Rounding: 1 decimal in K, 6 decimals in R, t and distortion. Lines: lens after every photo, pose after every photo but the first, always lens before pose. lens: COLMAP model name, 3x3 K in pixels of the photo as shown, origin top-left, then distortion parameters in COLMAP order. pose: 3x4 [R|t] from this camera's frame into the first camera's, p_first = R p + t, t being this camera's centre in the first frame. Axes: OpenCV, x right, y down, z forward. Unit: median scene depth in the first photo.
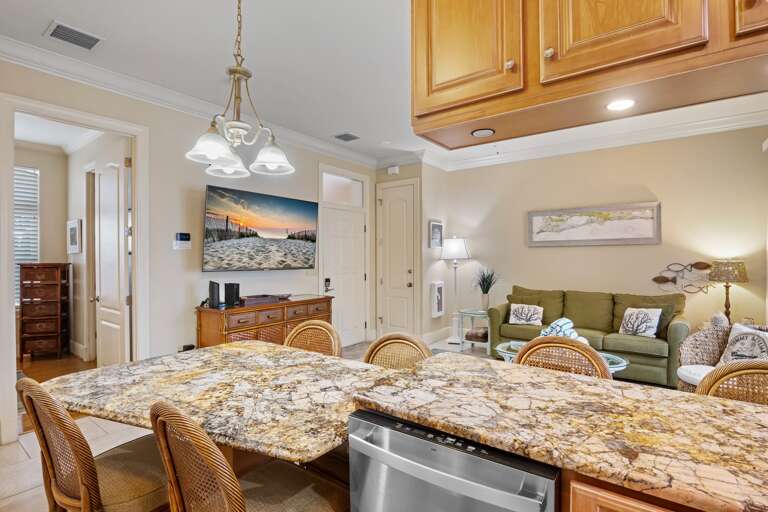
lens RADIAL K [[380.9, 0, 372.0], [0, 380.9, 254.3], [0, 0, 1]] dist [-0.019522, 0.000019]
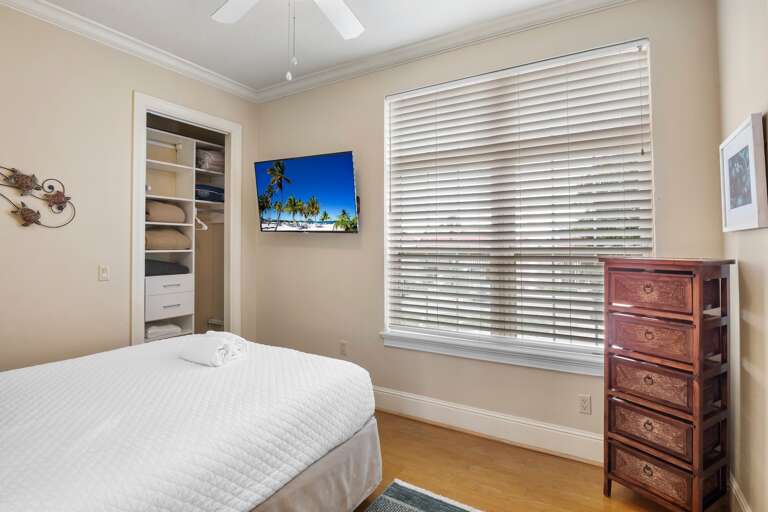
lens RADIAL K [[380.7, 0, 385.6], [0, 380.7, 243.4], [0, 0, 1]] dist [-0.016483, 0.000163]
pose [[0.135274, -0.010807, -0.990749, -0.517514], [0.005030, 0.999935, -0.010221, 0.009765], [0.990796, -0.003601, 0.135319, 0.656914]]
